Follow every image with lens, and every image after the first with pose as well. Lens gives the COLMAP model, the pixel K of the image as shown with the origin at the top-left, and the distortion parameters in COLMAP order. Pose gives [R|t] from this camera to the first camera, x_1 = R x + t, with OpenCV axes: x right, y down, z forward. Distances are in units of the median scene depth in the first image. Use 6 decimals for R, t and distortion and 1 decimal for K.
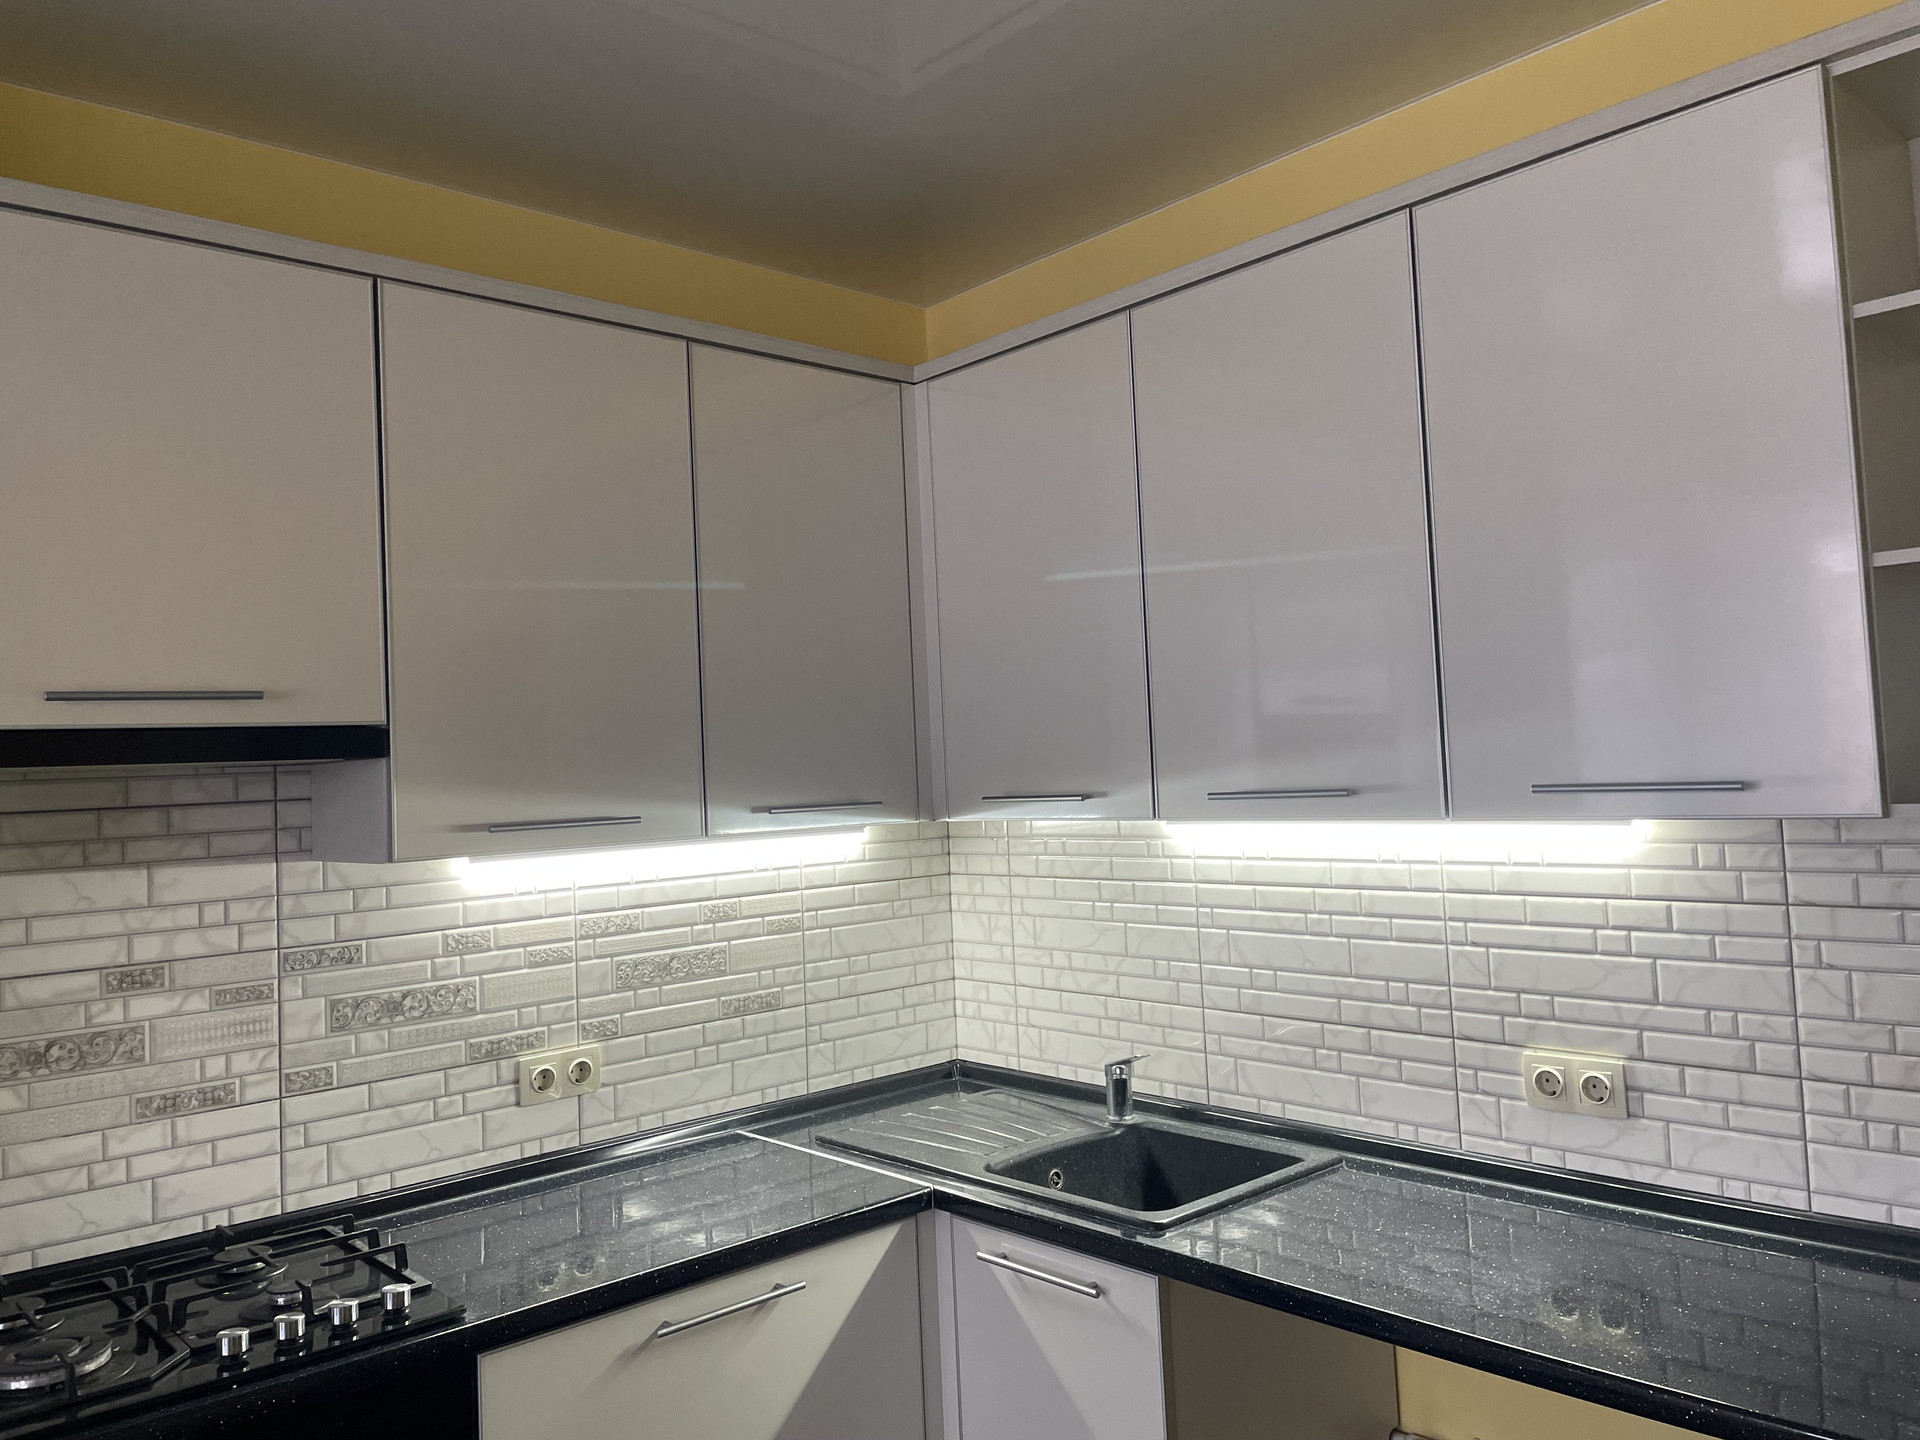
lens RADIAL K [[1431.6, 0, 949.0], [0, 1431.6, 709.6], [0, 0, 1]] dist [0.068981, -0.068561]
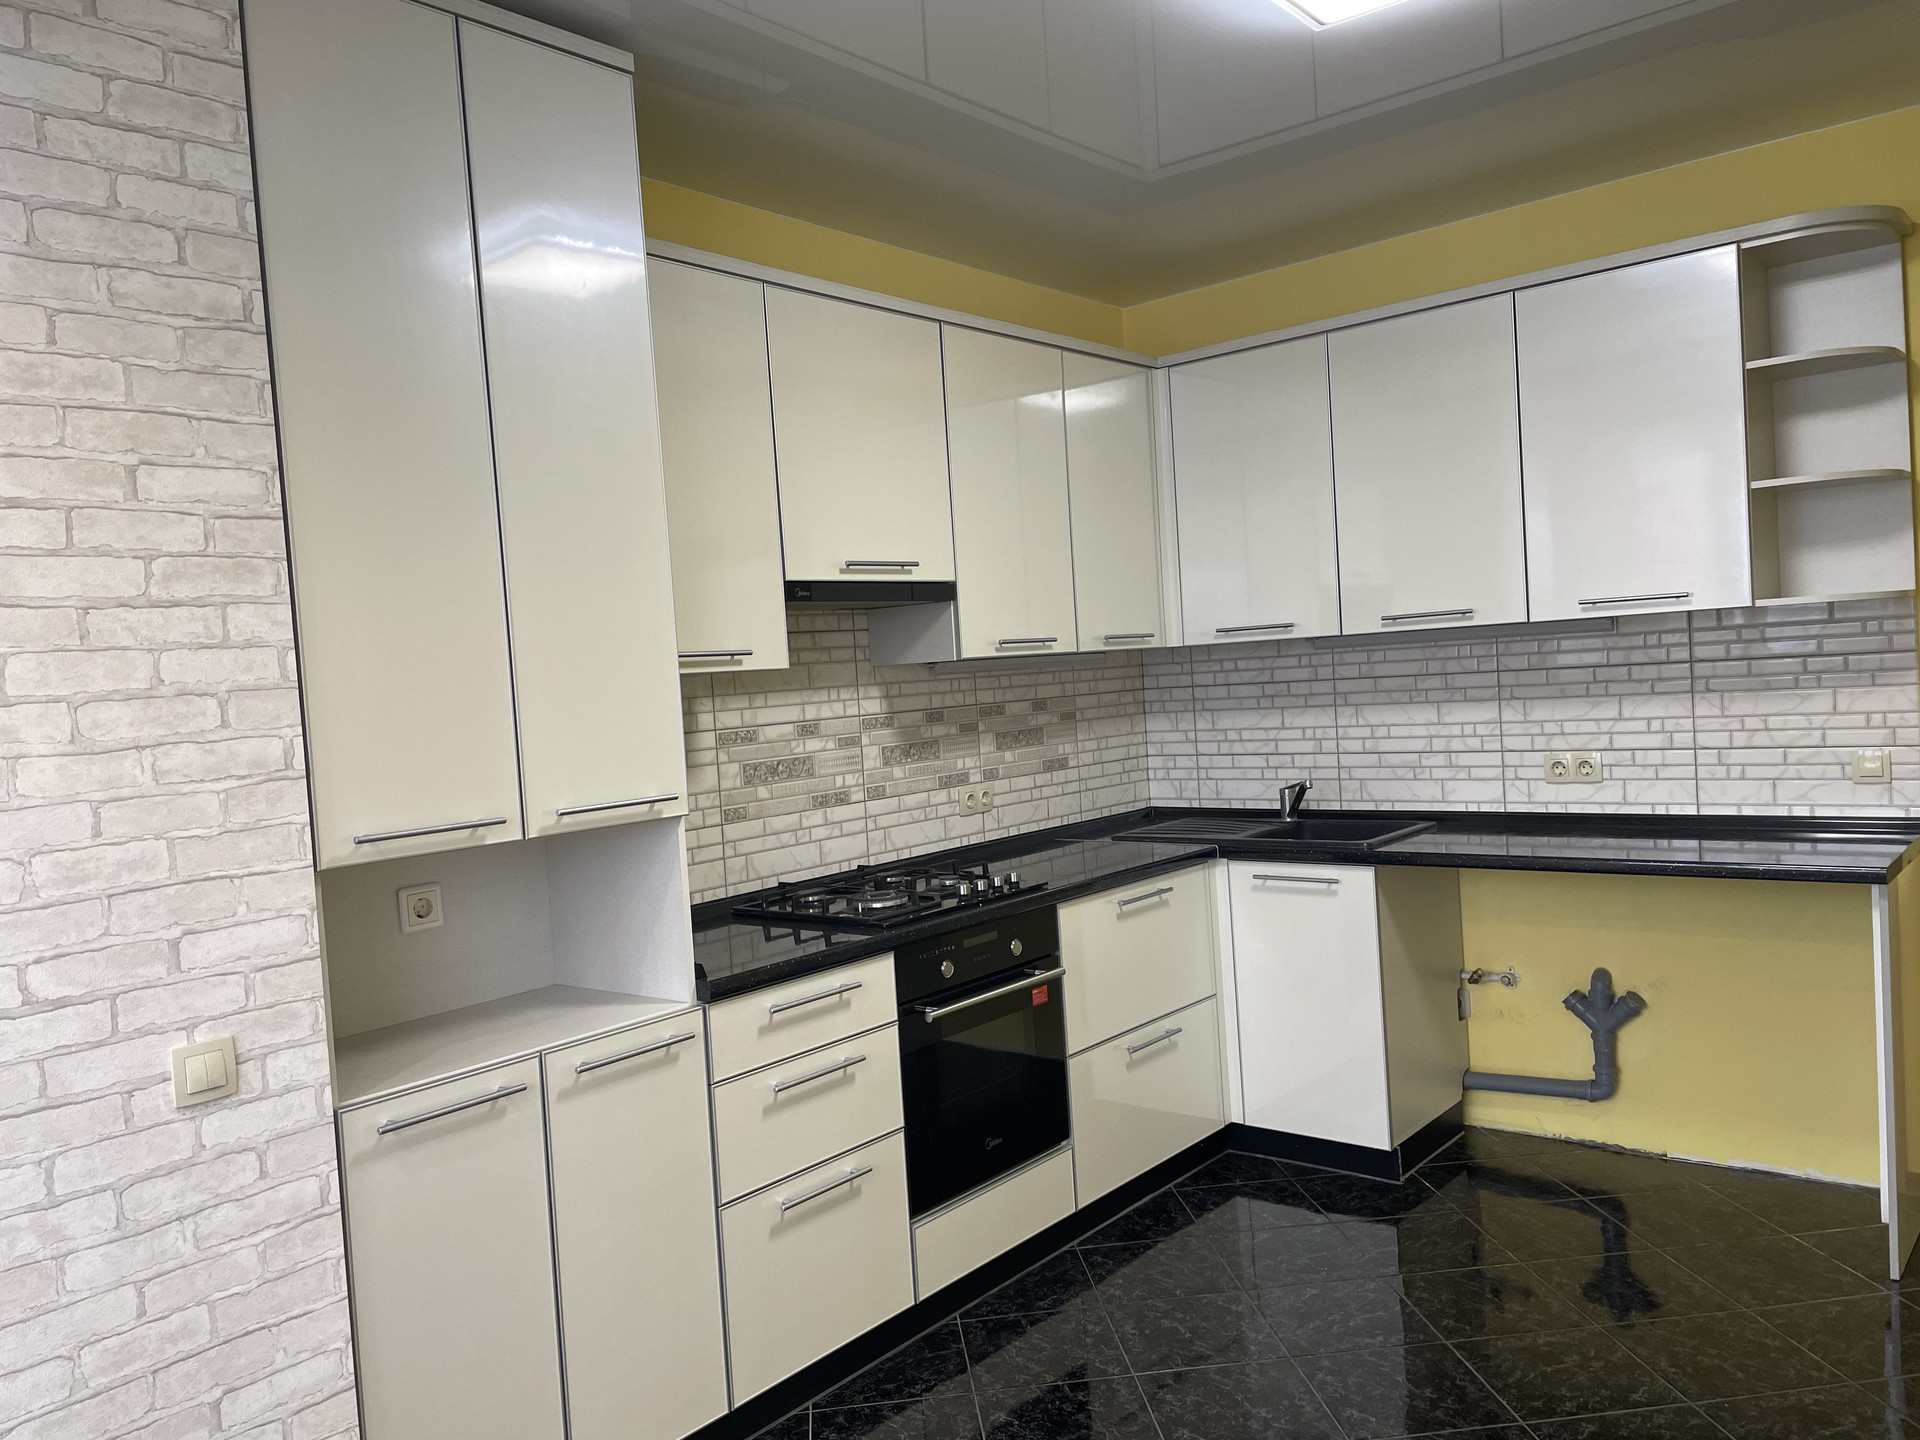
lens RADIAL K [[1431.6, 0, 953.3], [0, 1431.6, 737.5], [0, 0, 1]] dist [0.068981, -0.068561]
pose [[0.991933, -0.026251, 0.124012, -0.577364], [0.015247, 0.995927, 0.088867, 0.041483], [-0.125840, -0.086259, 0.988293, -0.716558]]
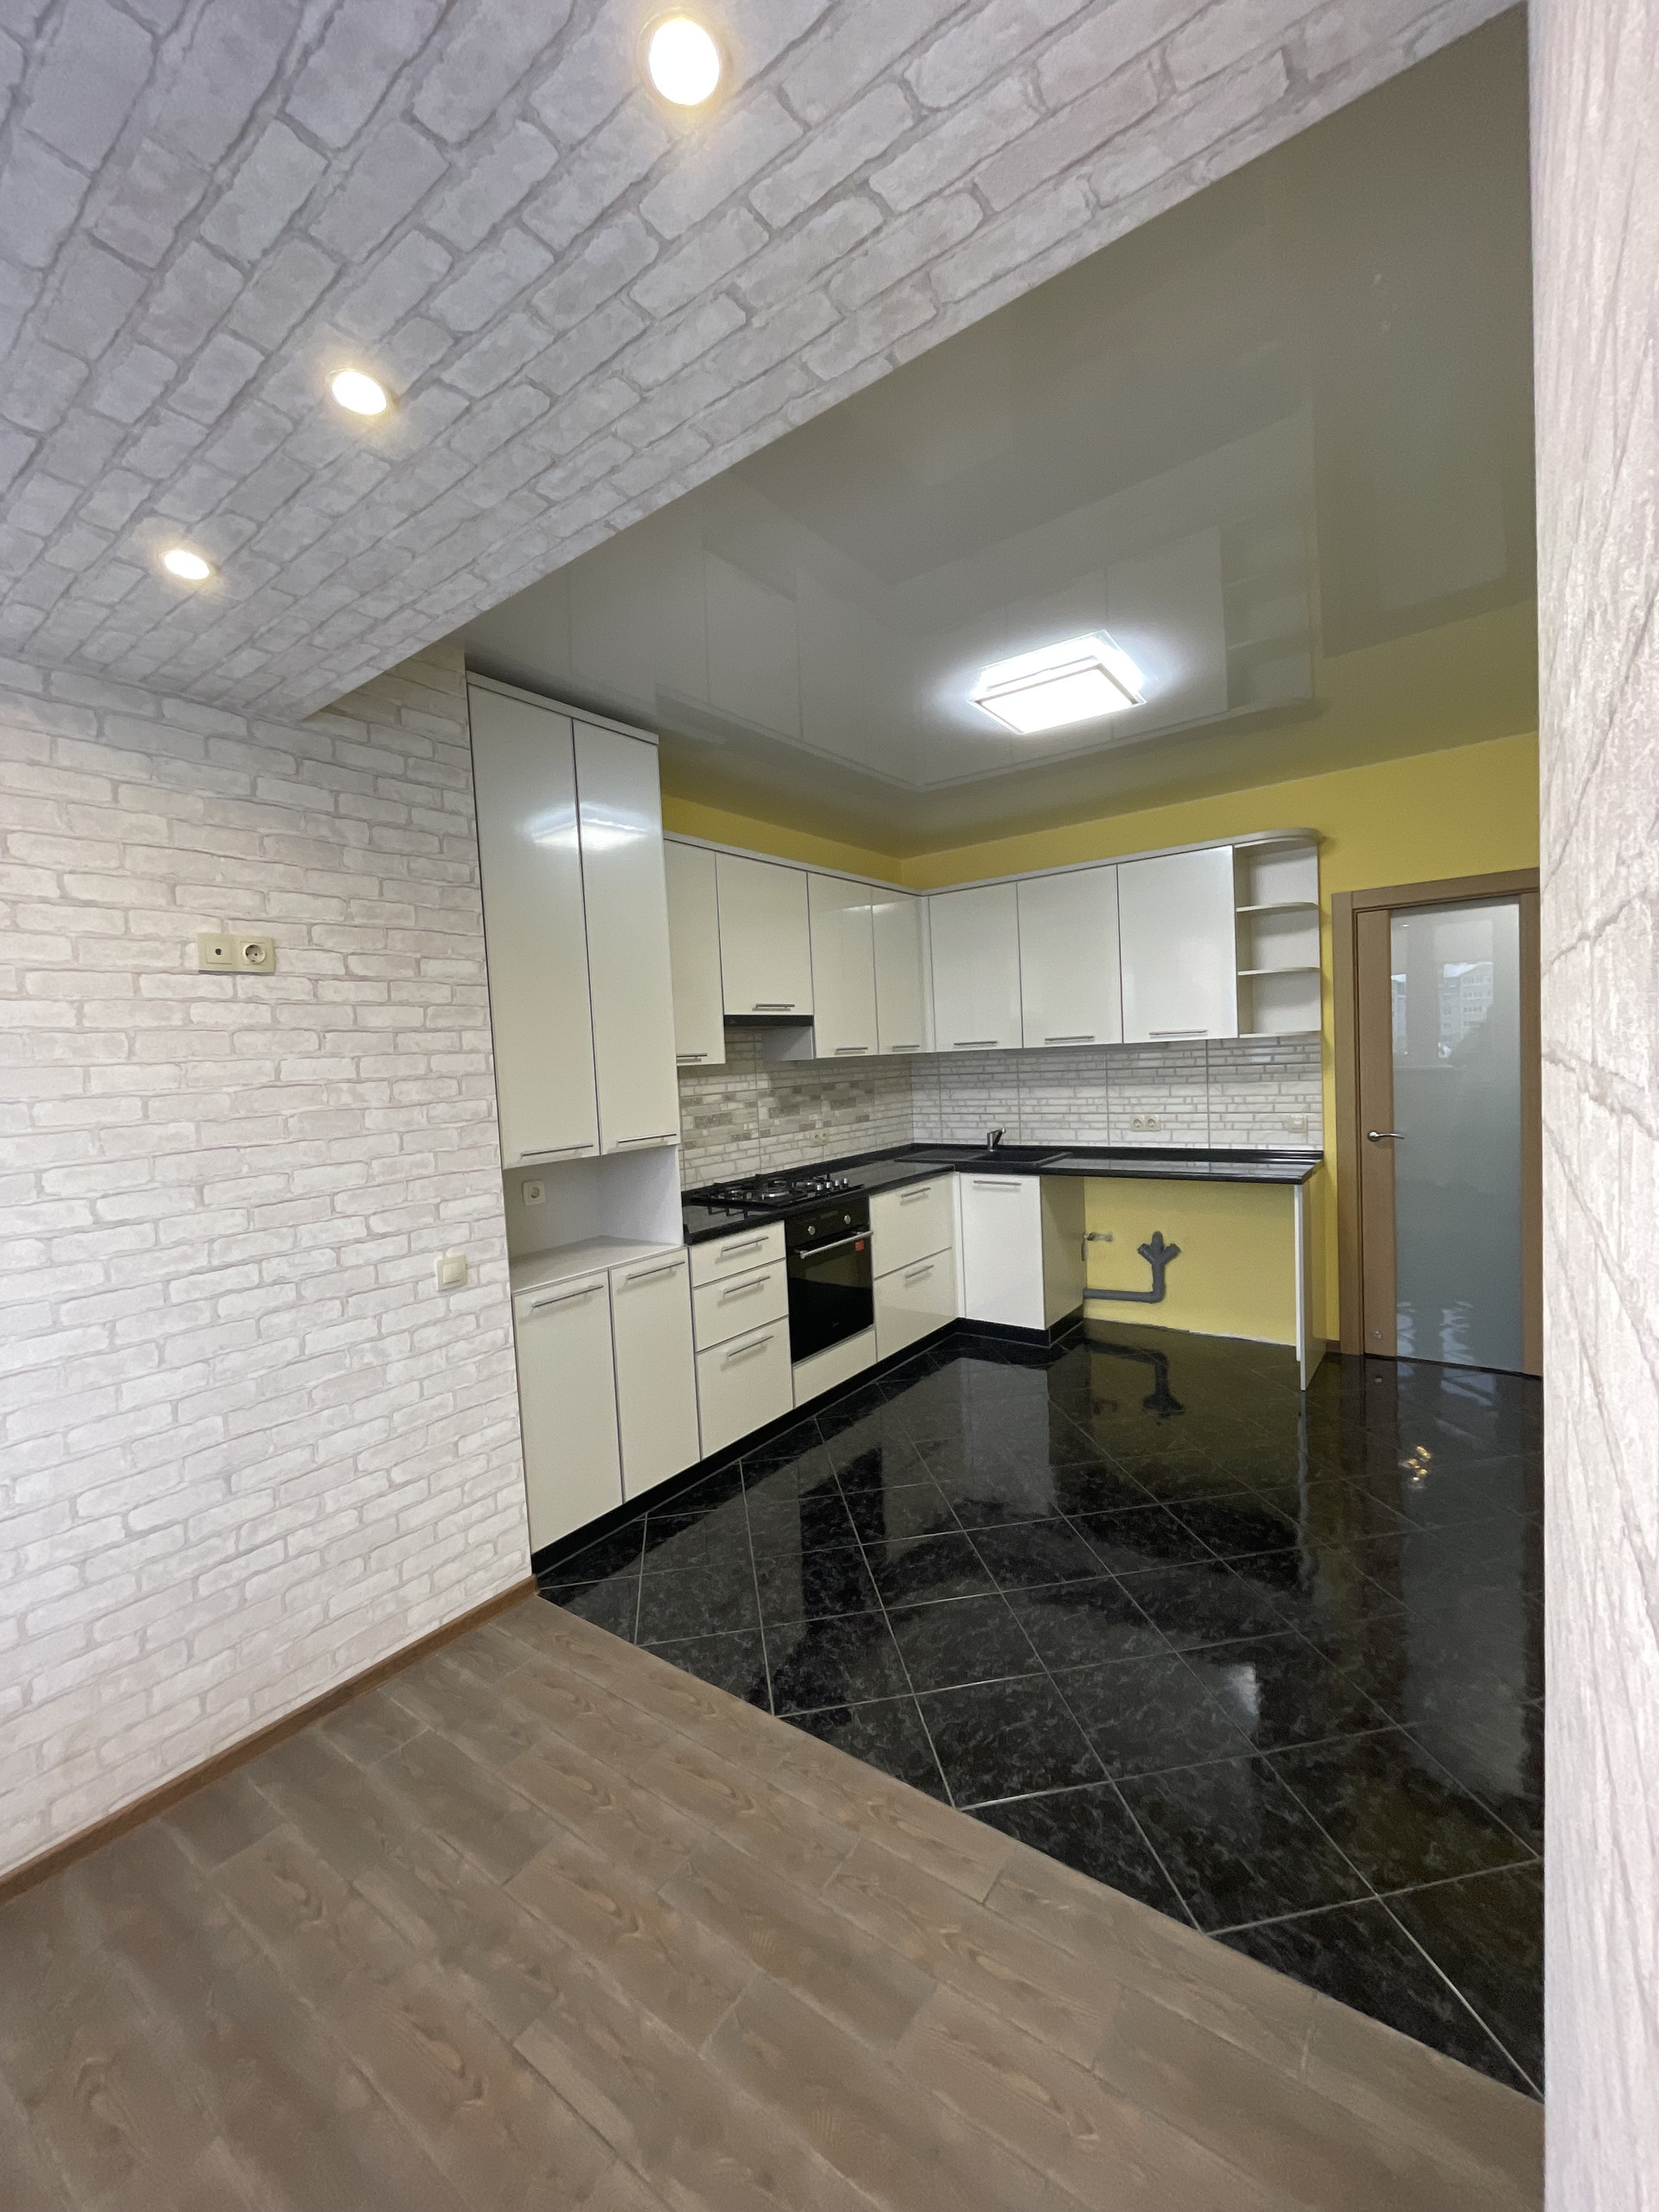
lens RADIAL K [[895.1, 0, 828.7], [0, 895.1, 1118.1], [0, 0, 1]] dist [-0.002637, 0.000156]
pose [[0.982075, -0.018989, 0.187533, -0.684551], [-0.001317, 0.994197, 0.107570, 0.020799], [-0.188487, -0.105889, 0.976350, -0.898888]]
